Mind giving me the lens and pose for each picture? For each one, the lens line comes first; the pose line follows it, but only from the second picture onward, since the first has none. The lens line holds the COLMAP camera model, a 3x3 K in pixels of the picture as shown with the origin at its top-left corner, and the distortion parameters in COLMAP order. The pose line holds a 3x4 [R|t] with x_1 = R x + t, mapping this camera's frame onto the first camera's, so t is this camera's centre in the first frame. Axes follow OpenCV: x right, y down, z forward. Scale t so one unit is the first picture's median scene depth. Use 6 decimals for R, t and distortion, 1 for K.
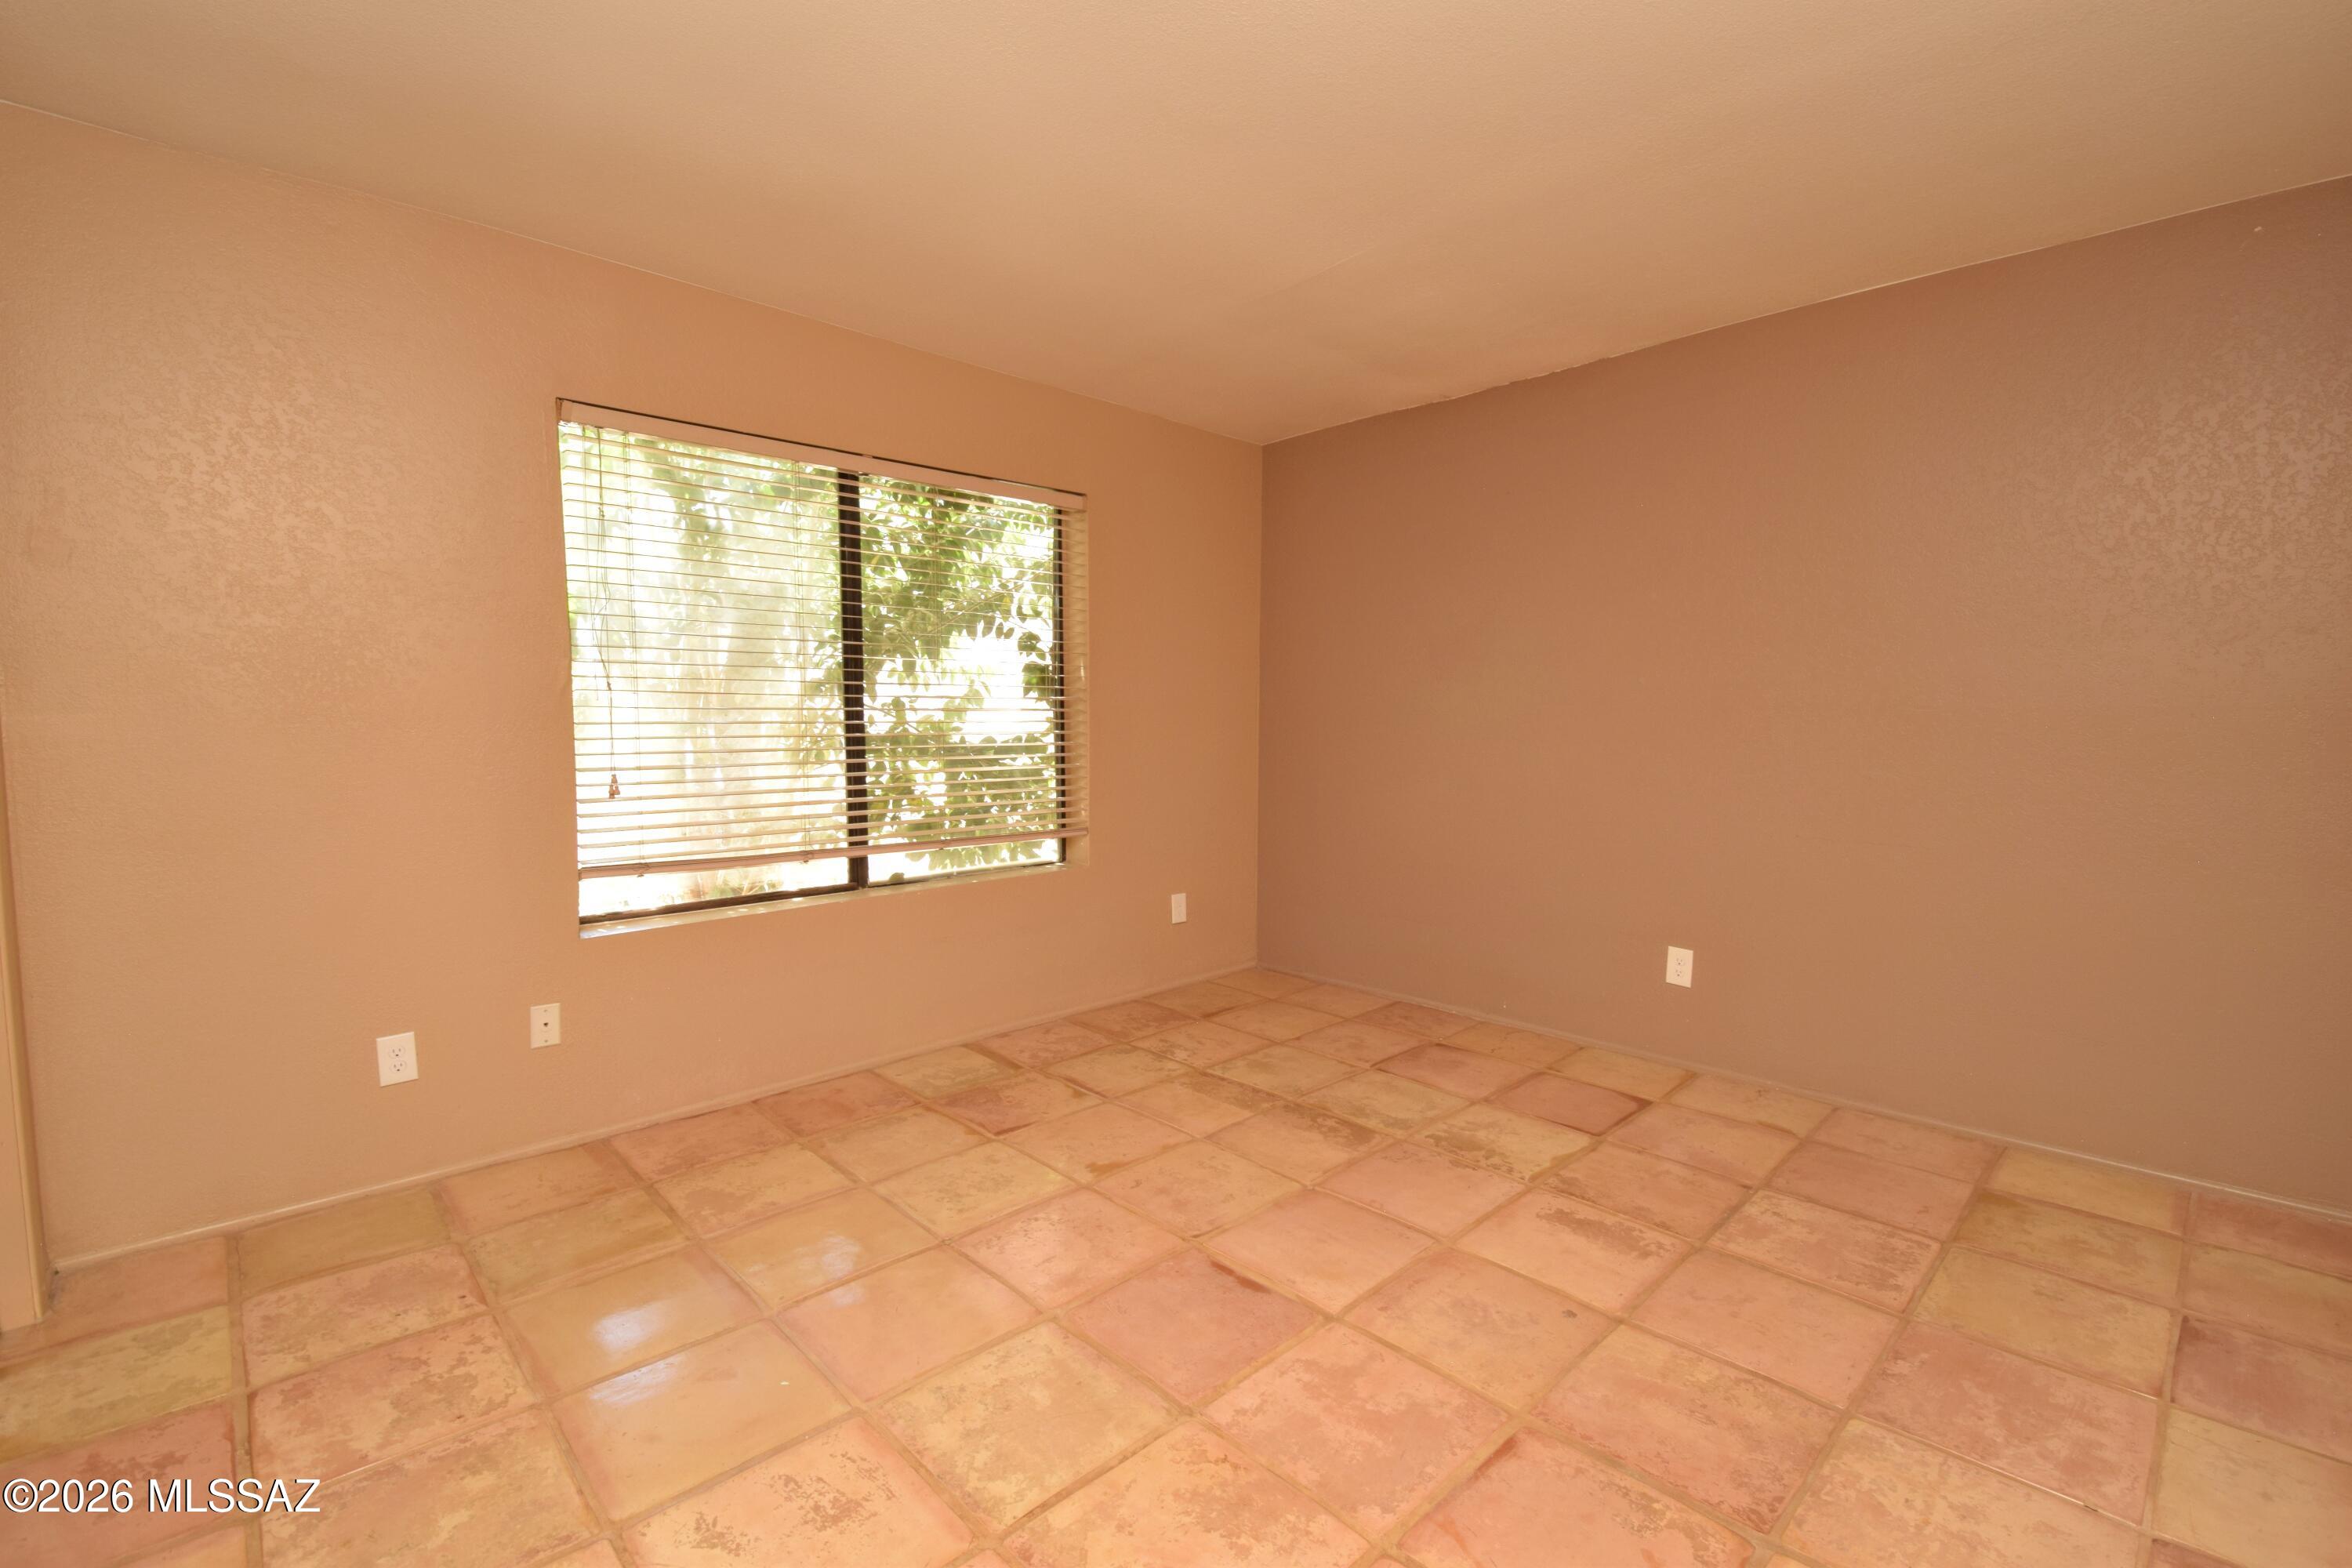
lens RADIAL K [[1021.6, 0, 1197.8], [0, 1021.6, 782.4], [0, 0, 1]] dist [0.022487, -0.029584]
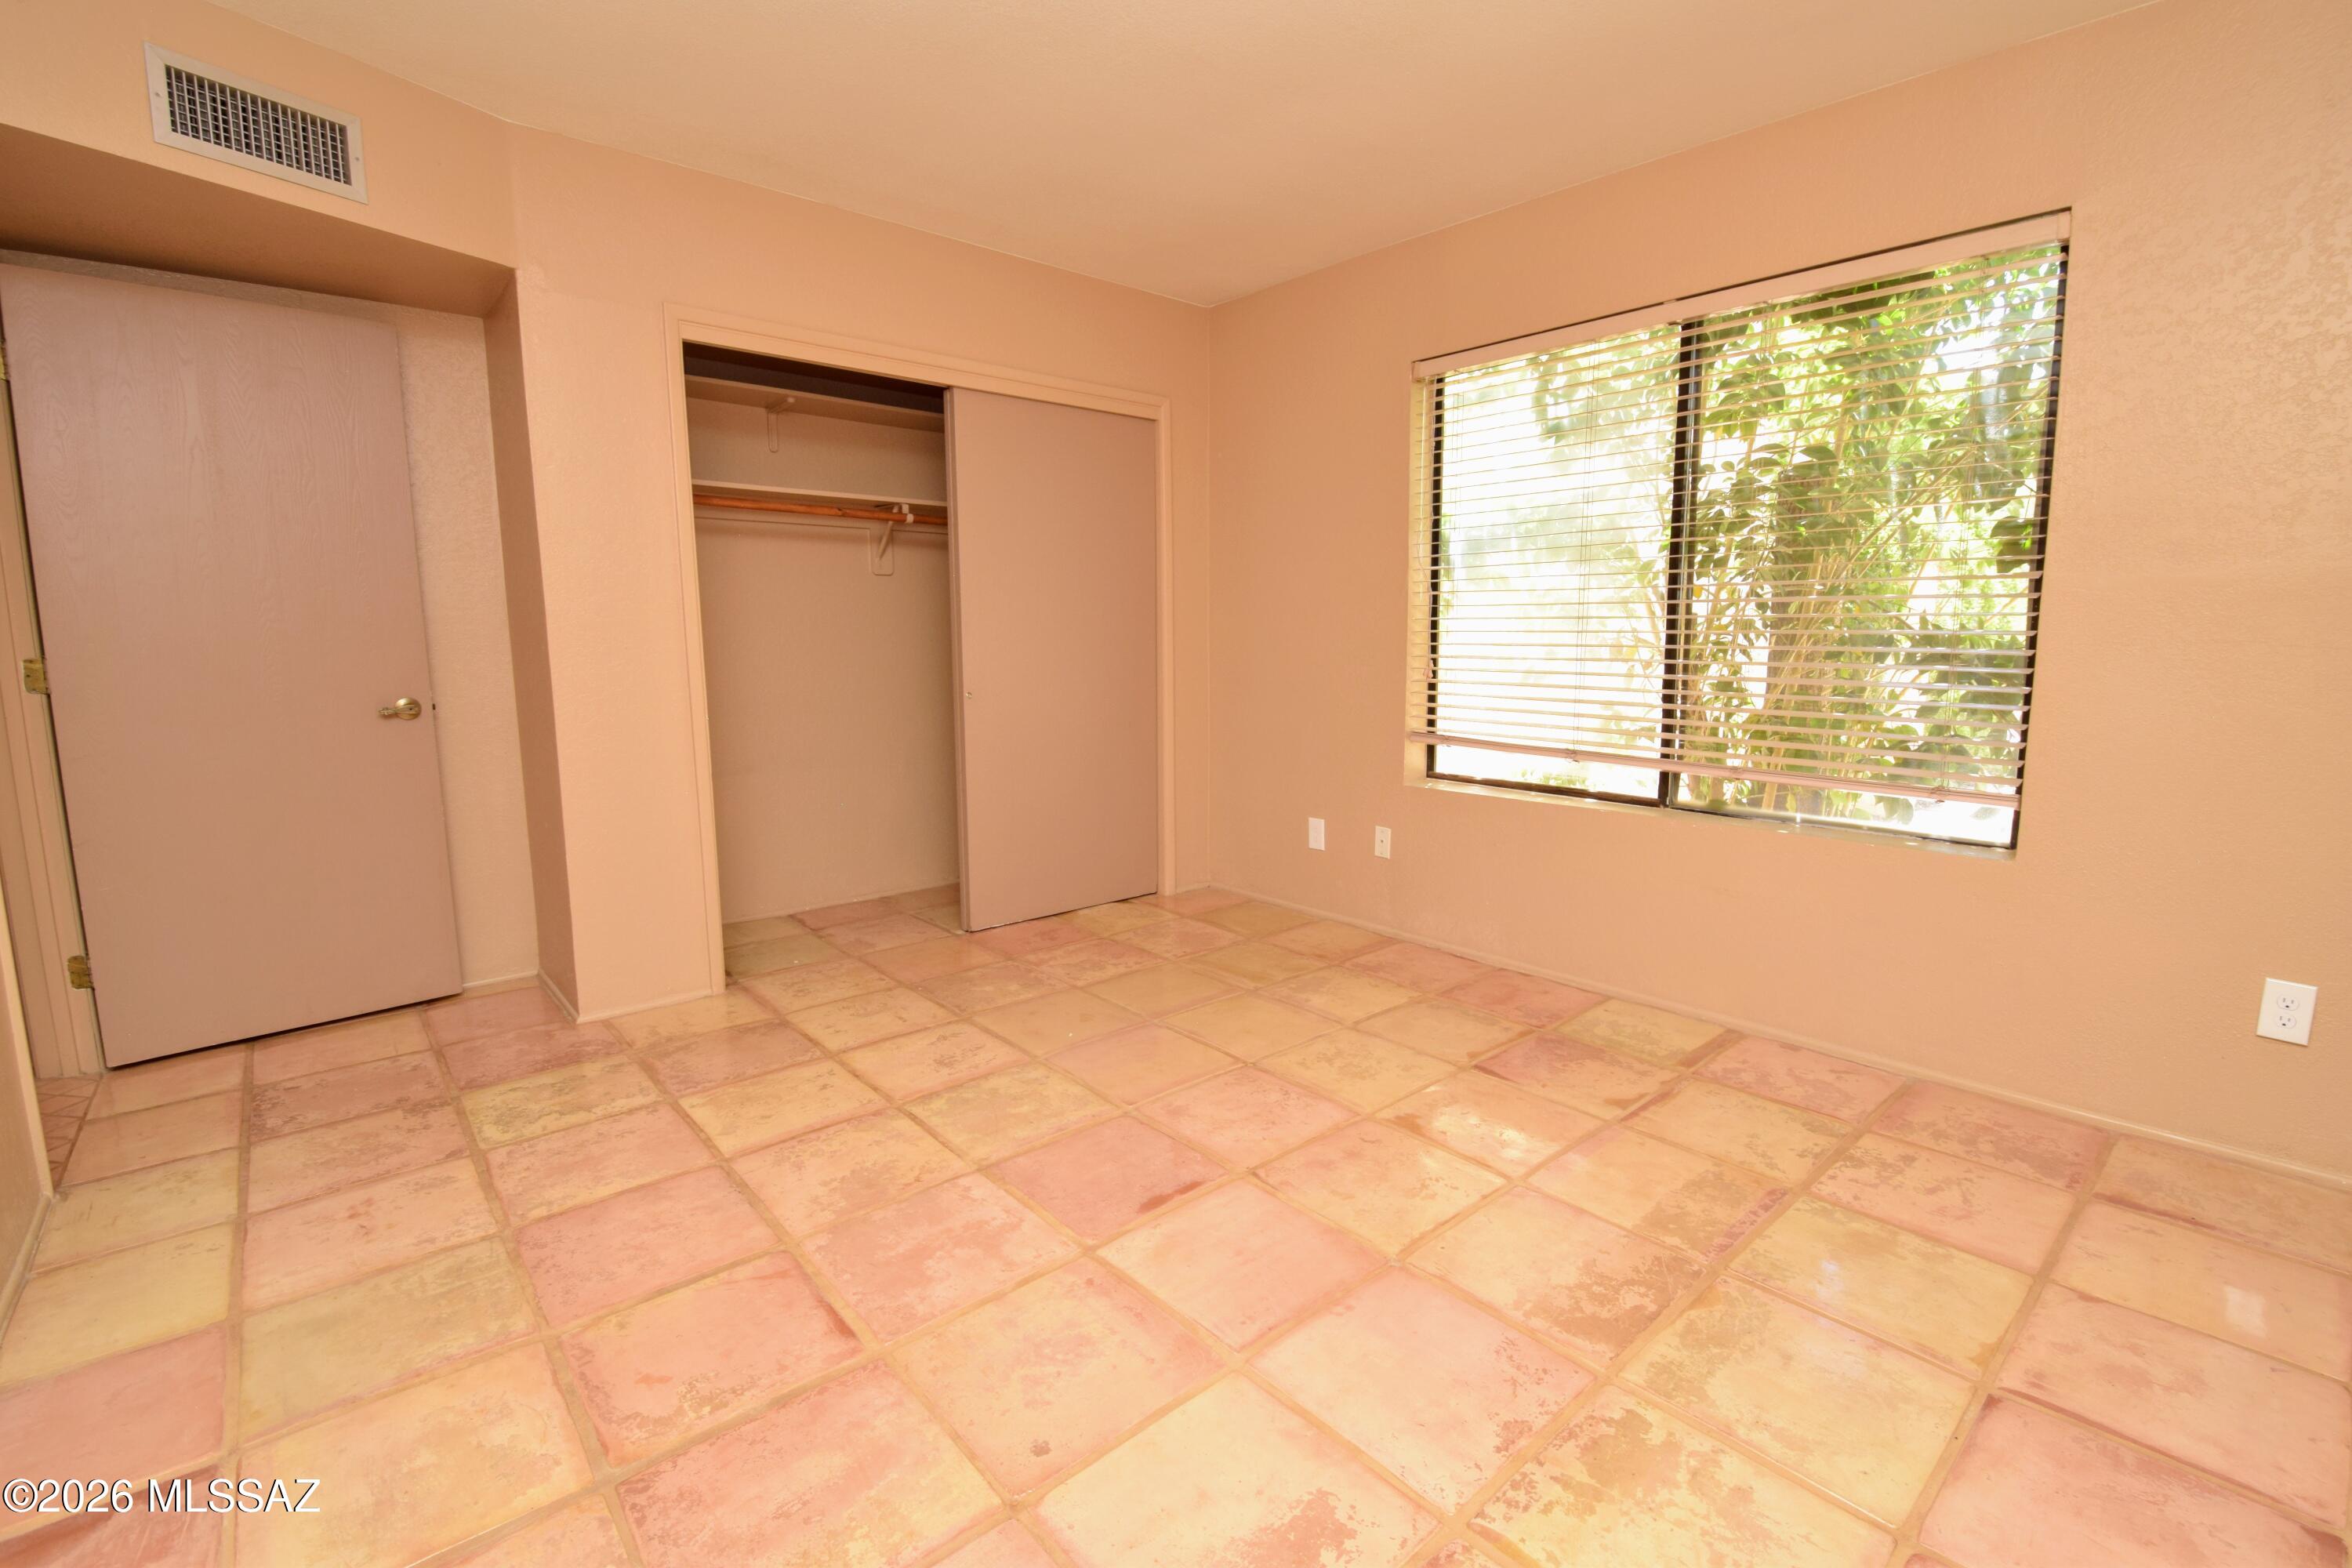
lens RADIAL K [[1021.6, 0, 1197.8], [0, 1021.6, 782.4], [0, 0, 1]] dist [0.022487, -0.029584]
pose [[-0.041540, 0.148553, -0.988032, 0.663417], [-0.063481, 0.986495, 0.150991, -0.030017], [0.997118, 0.068994, -0.031549, 0.740277]]
